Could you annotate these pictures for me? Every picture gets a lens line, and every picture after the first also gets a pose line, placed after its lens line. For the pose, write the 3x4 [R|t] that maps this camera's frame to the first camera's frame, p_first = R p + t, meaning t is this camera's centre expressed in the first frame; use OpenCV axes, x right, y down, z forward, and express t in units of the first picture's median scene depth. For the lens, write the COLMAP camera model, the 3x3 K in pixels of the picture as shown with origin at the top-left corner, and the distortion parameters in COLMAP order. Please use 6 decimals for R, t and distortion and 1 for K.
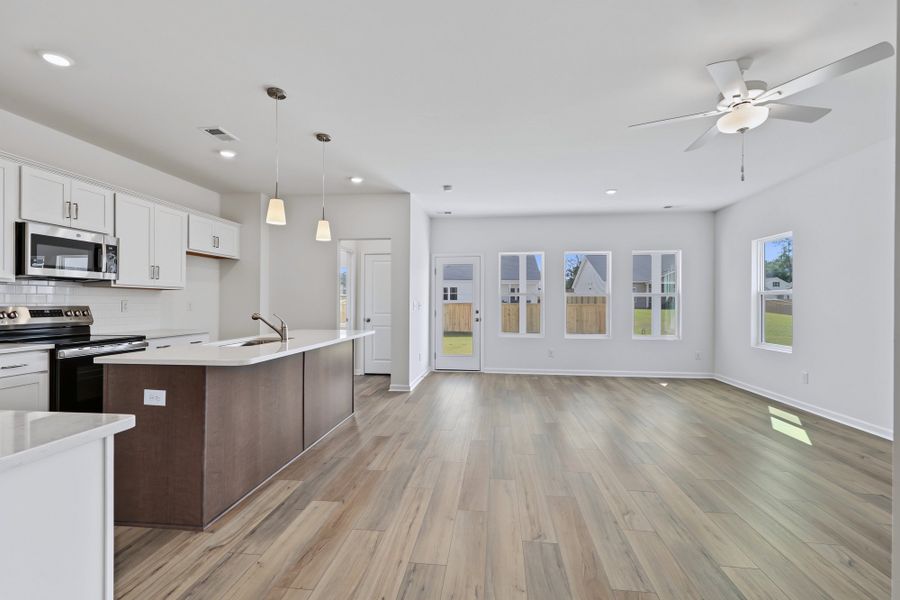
lens RADIAL K [[412.8, 0, 446.4], [0, 412.8, 300.9], [0, 0, 1]] dist [0.017350, -0.000831]
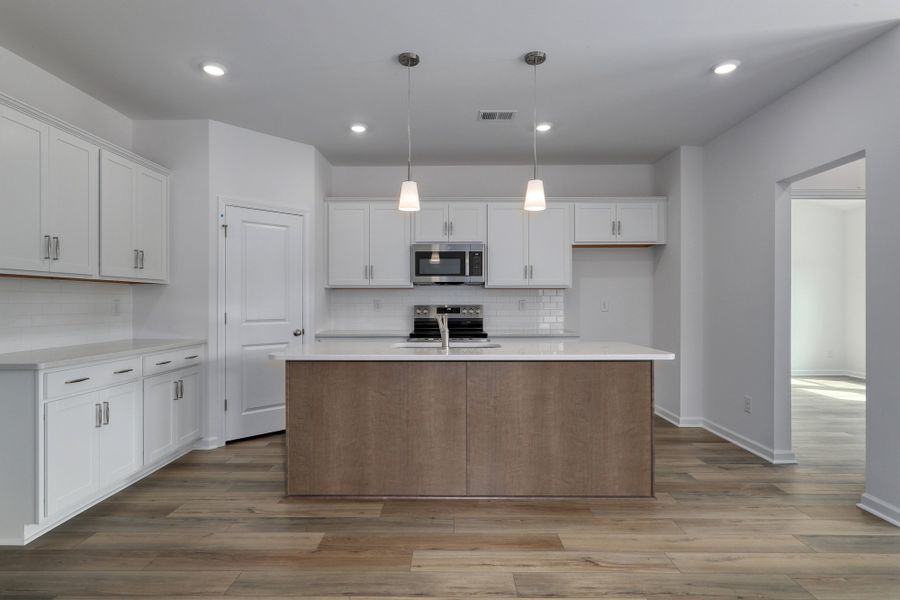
lens RADIAL K [[461.8, 0, 441.9], [0, 461.8, 304.6], [0, 0, 1]] dist [0.004382, -0.001947]
pose [[0.107964, 0.004804, -0.994143, 0.446713], [0.006636, 0.999963, 0.005553, 0.003551], [0.994133, -0.007196, 0.107928, 0.779183]]
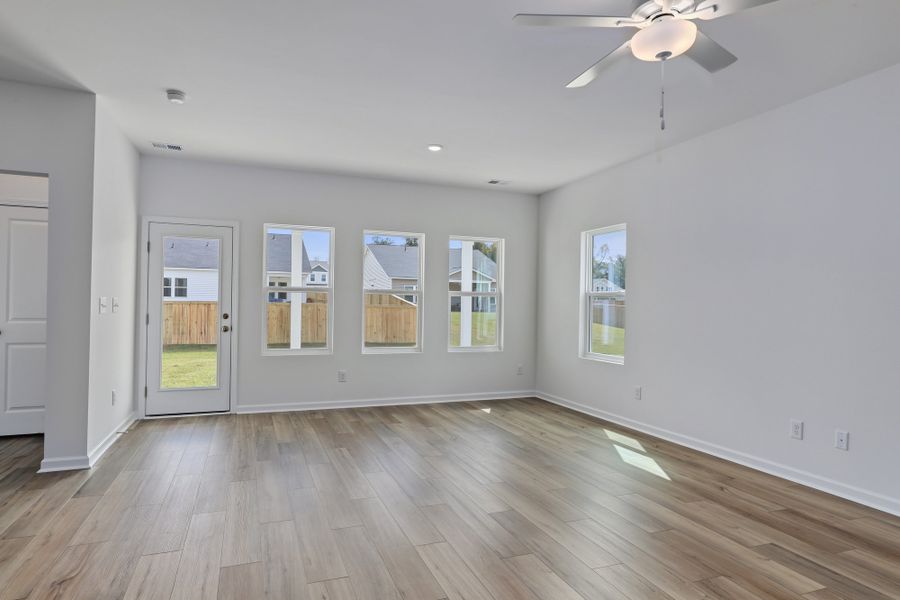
lens RADIAL K [[526.3, 0, 449.9], [0, 526.3, 299.0], [0, 0, 1]] dist [0.005275, 0.003561]
pose [[0.881797, 0.014023, 0.471420, -0.003299], [-0.013248, 0.999900, -0.004962, 0.000312], [-0.471442, -0.001870, 0.881895, 0.276552]]
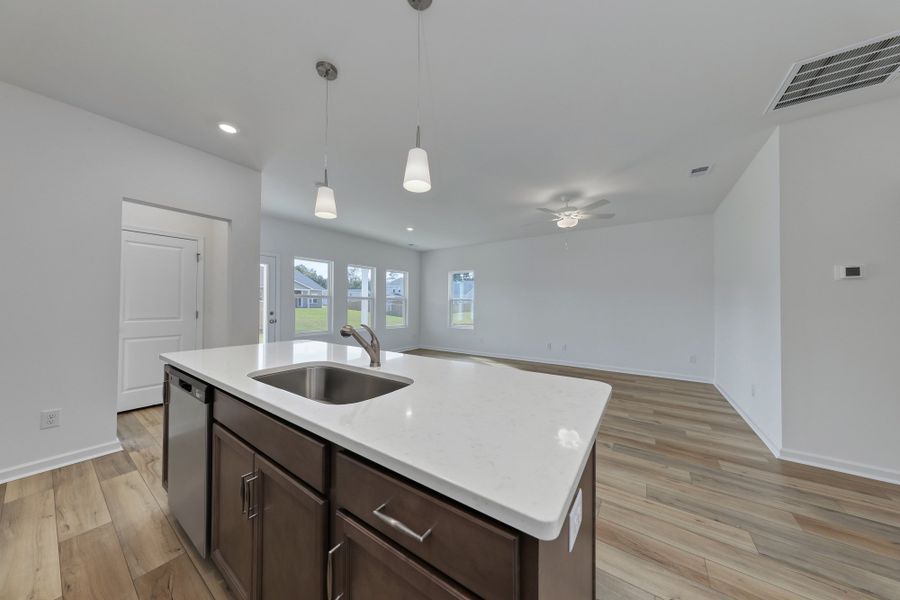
lens RADIAL K [[287.1, 0, 448.7], [0, 287.1, 301.7], [0, 0, 1]] dist [0.000598, 0.000072]
pose [[0.457811, 0.009988, 0.888994, -0.641331], [-0.009458, 0.999935, -0.006364, -0.000859], [-0.888999, -0.005494, 0.457875, 0.601263]]
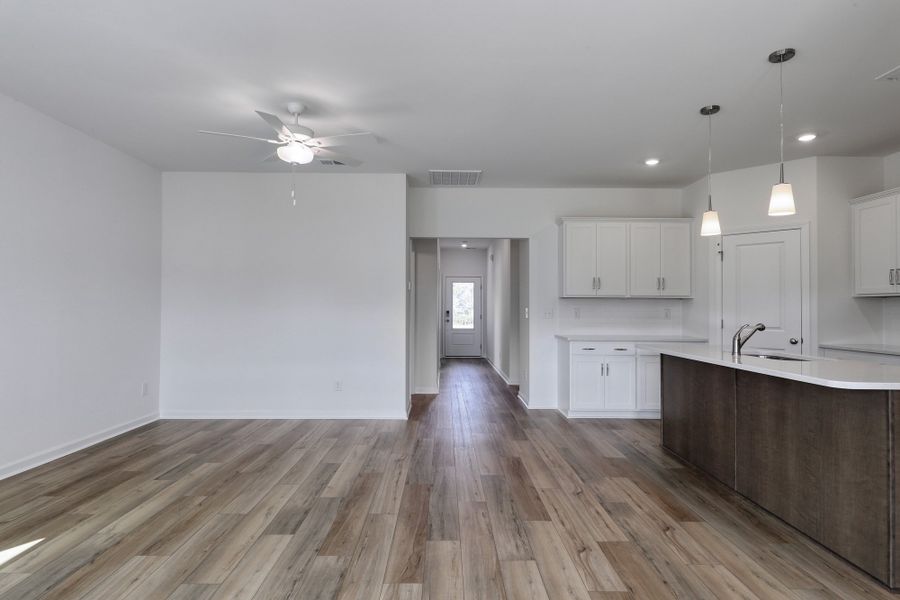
lens RADIAL K [[483.1, 0, 453.1], [0, 483.1, 299.5], [0, 0, 1]] dist [0.002485, -0.000296]
pose [[-0.990382, -0.012117, -0.137826, 0.314344], [-0.008565, 0.999616, -0.026340, 0.009684], [0.138092, -0.024907, -0.990106, 1.698443]]
